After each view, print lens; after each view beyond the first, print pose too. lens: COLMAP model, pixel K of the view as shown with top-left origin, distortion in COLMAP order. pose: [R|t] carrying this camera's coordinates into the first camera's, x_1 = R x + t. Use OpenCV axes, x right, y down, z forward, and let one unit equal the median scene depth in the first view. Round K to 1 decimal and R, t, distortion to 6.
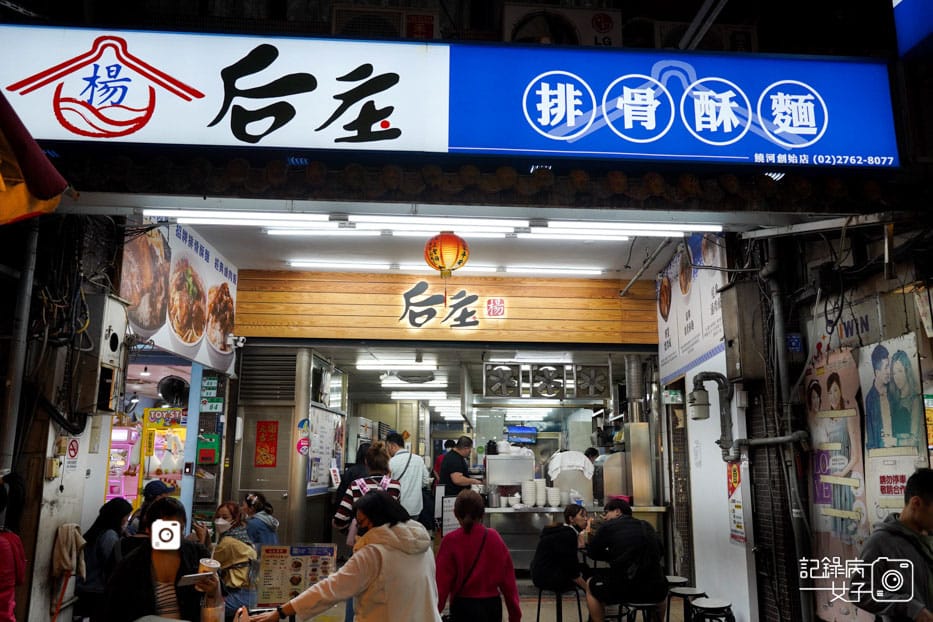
lens RADIAL K [[821.6, 0, 466.5], [0, 821.6, 311.0], [0, 0, 1]] dist [-0.023953, 0.006680]
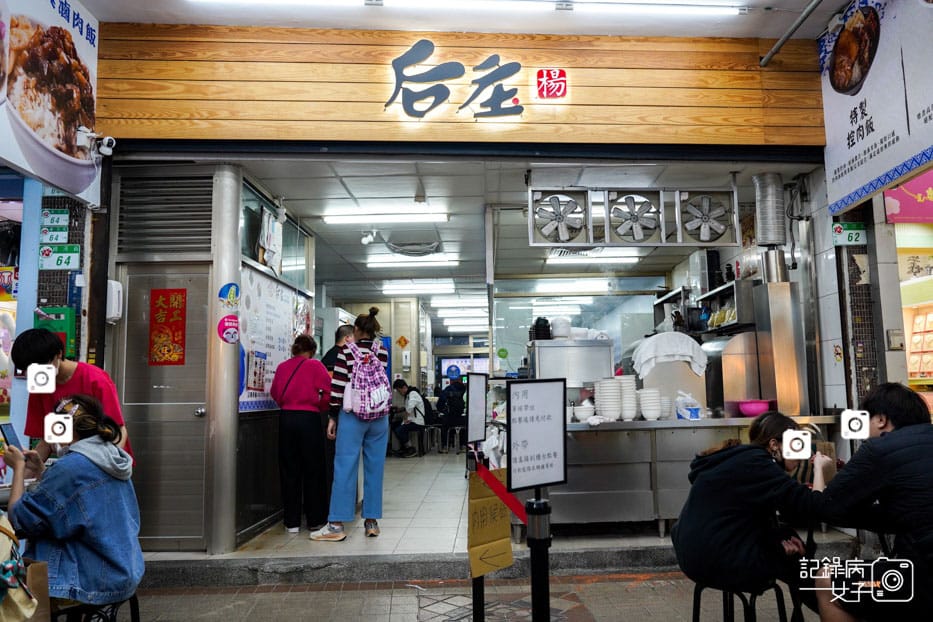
lens RADIAL K [[821.6, 0, 466.5], [0, 821.6, 311.0], [0, 0, 1]] dist [-0.023953, 0.006680]
pose [[0.999741, -0.022345, 0.004350, -0.030384], [0.021875, 0.995869, 0.088130, 0.102784], [-0.006301, -0.088012, 0.996099, 0.409124]]
